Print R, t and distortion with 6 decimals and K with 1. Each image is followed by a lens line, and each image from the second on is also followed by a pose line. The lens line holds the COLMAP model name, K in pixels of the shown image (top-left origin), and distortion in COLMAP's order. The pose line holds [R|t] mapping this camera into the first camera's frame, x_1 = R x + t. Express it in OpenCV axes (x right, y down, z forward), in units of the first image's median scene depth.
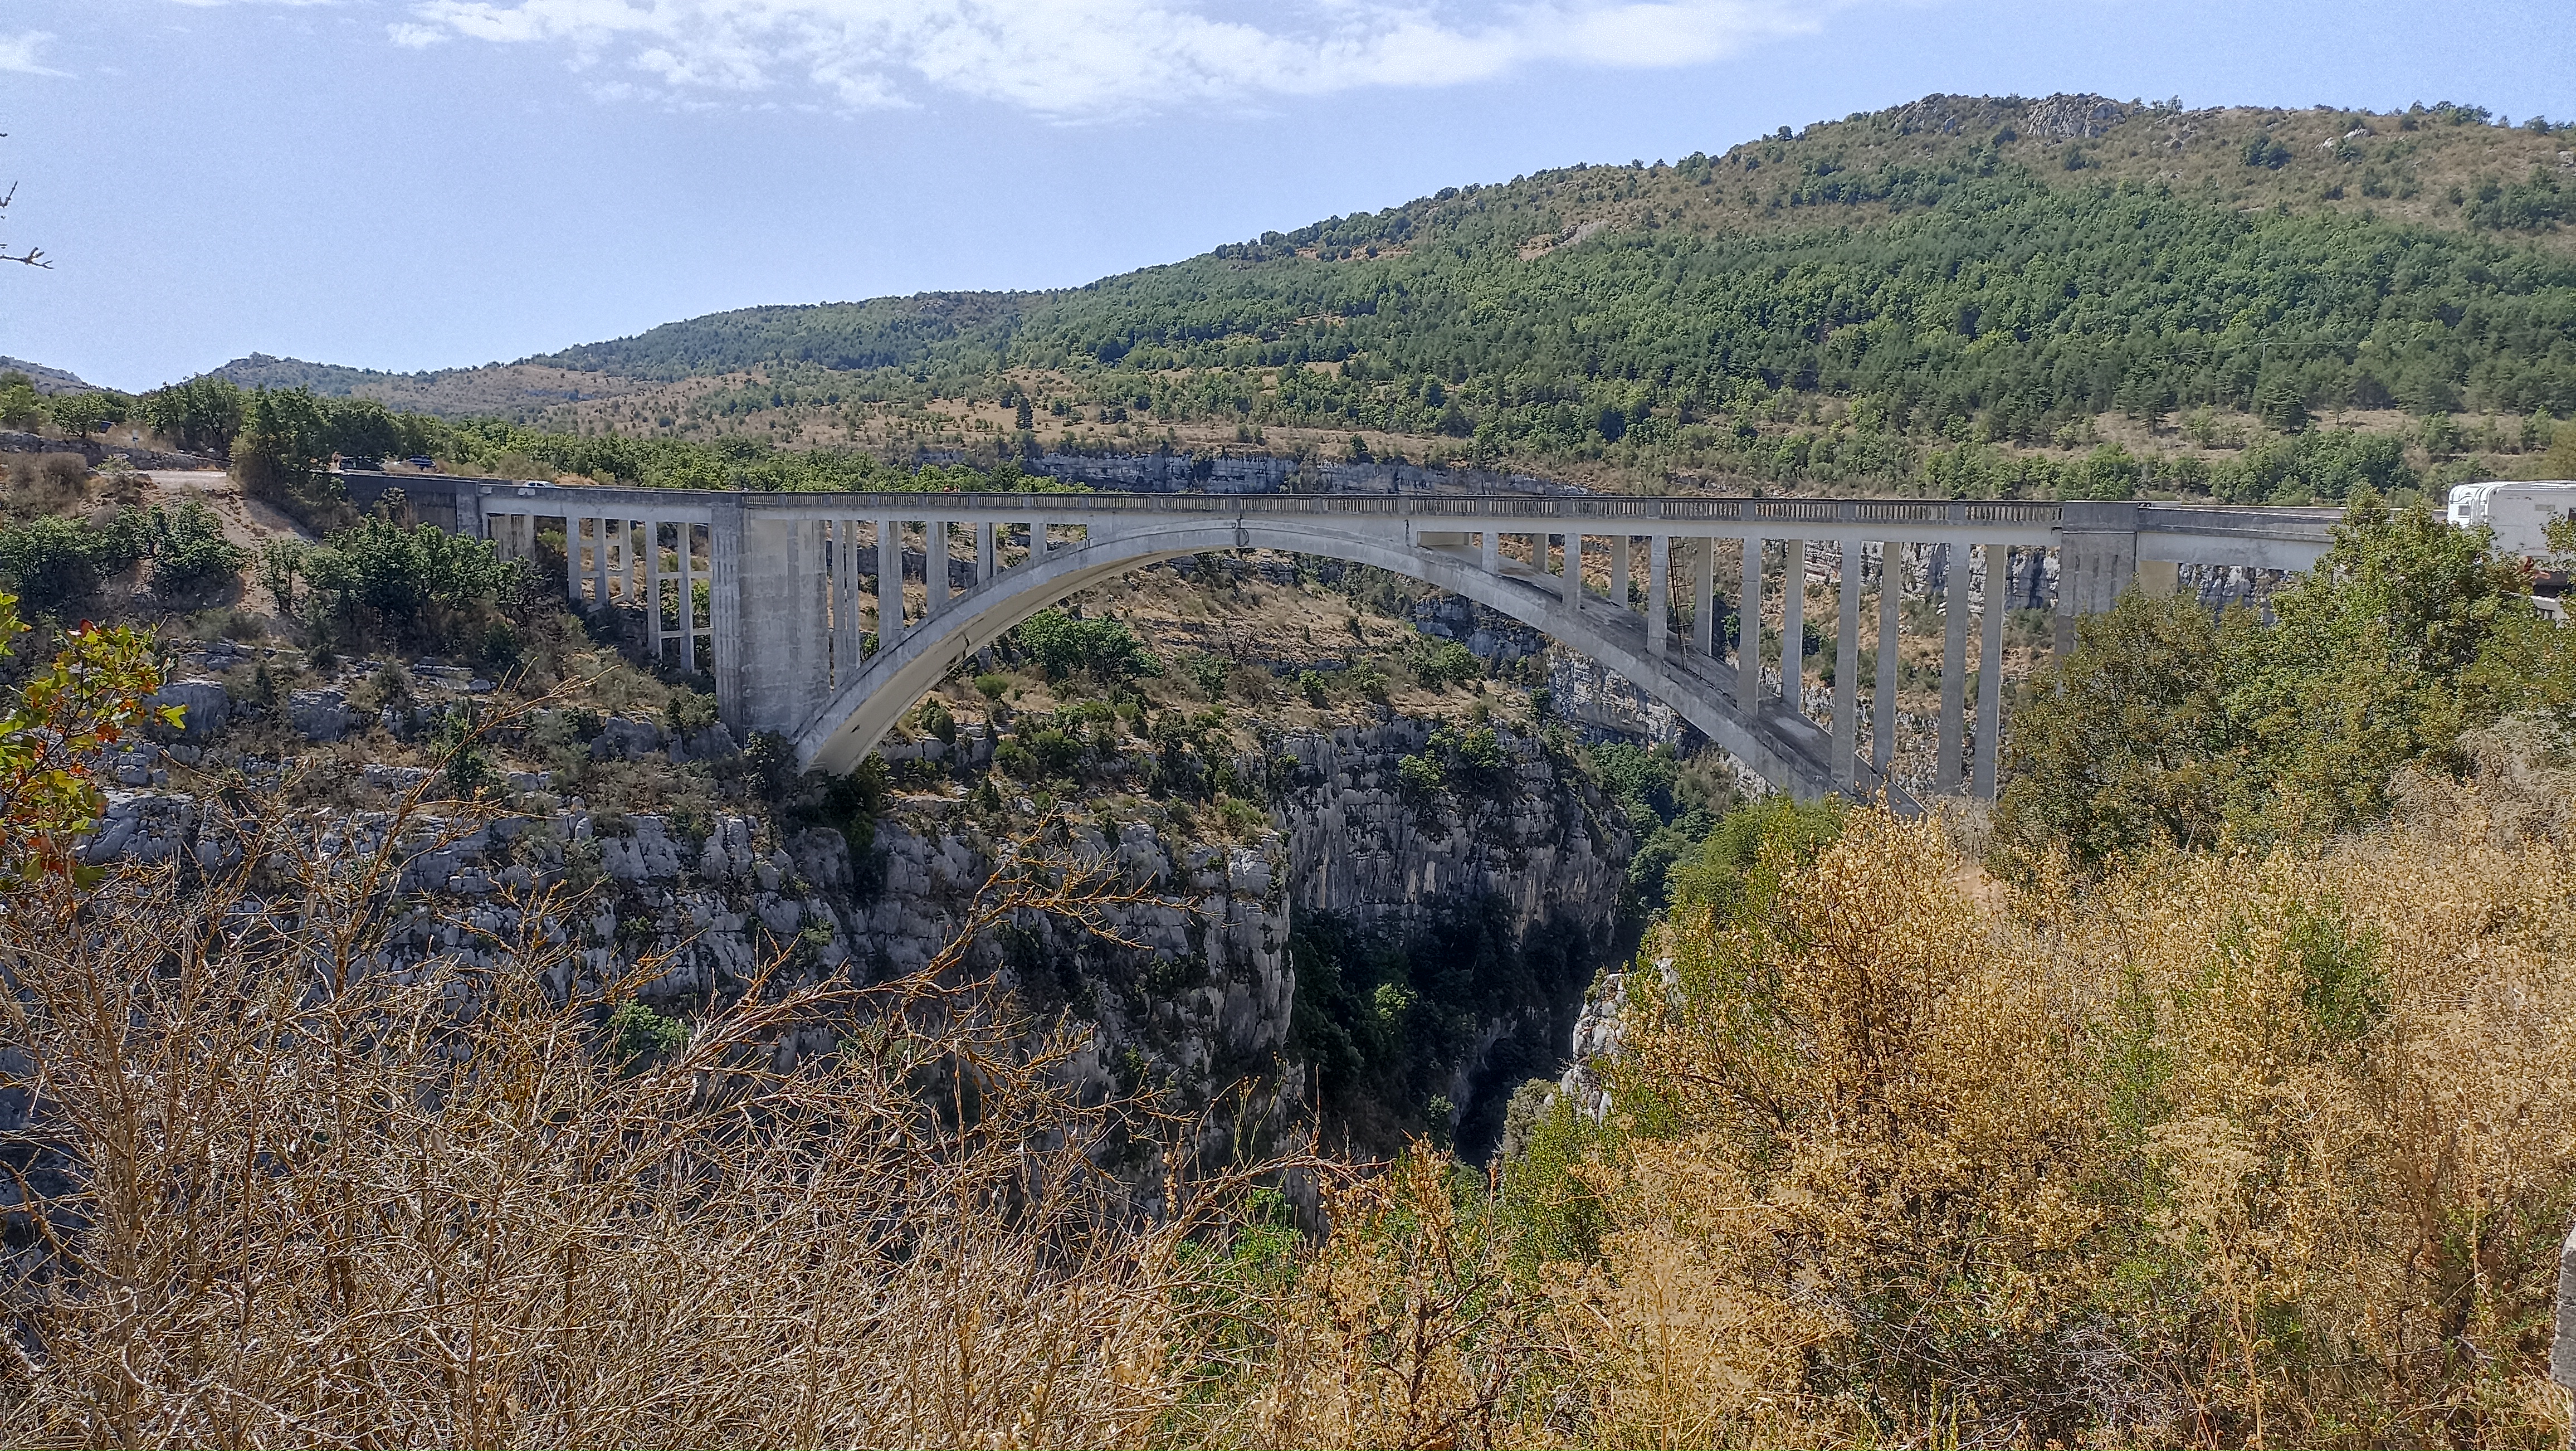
lens RADIAL K [[1916.1, 0, 1307.4], [0, 1916.1, 724.6], [0, 0, 1]] dist [0.078363, -0.108327]
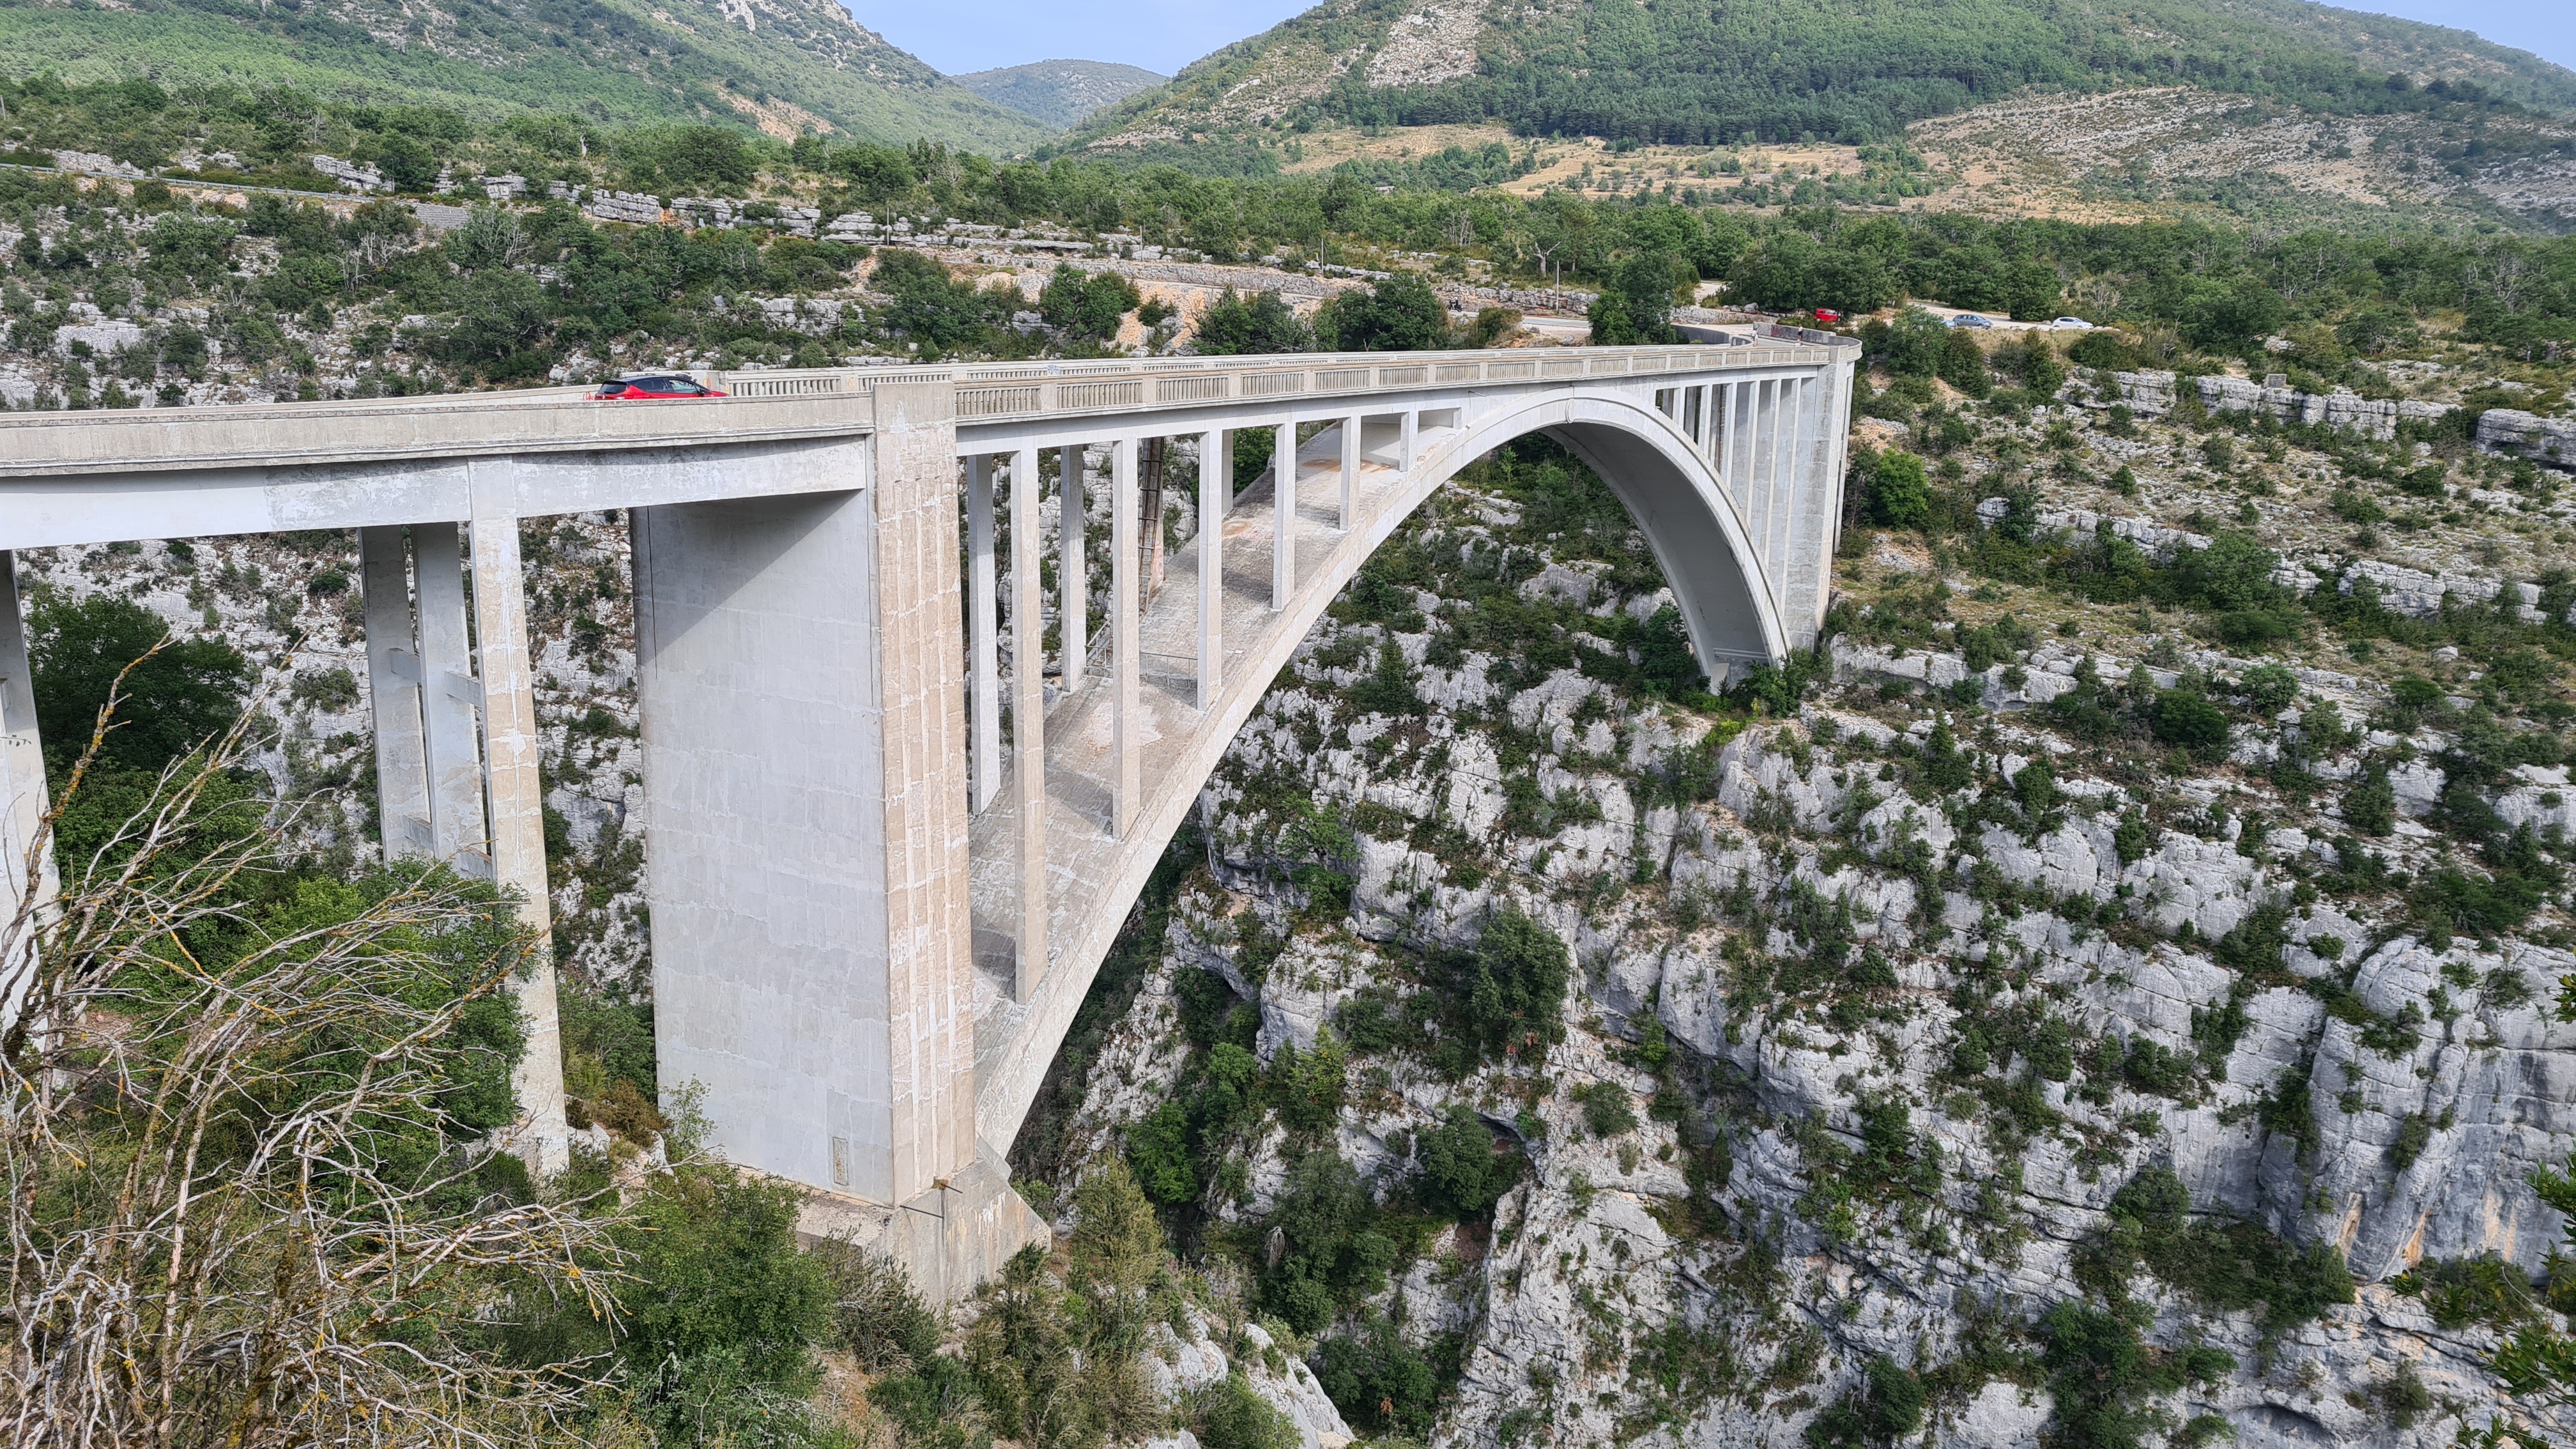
lens RADIAL K [[1915.9, 0, 1307.4], [0, 1915.9, 723.6], [0, 0, 1]] dist [0.078363, -0.108327]
pose [[0.164559, 0.204658, -0.964902, 0.149029], [-0.132869, 0.973921, 0.183911, -0.021701], [0.977377, 0.097941, 0.187460, 0.158917]]
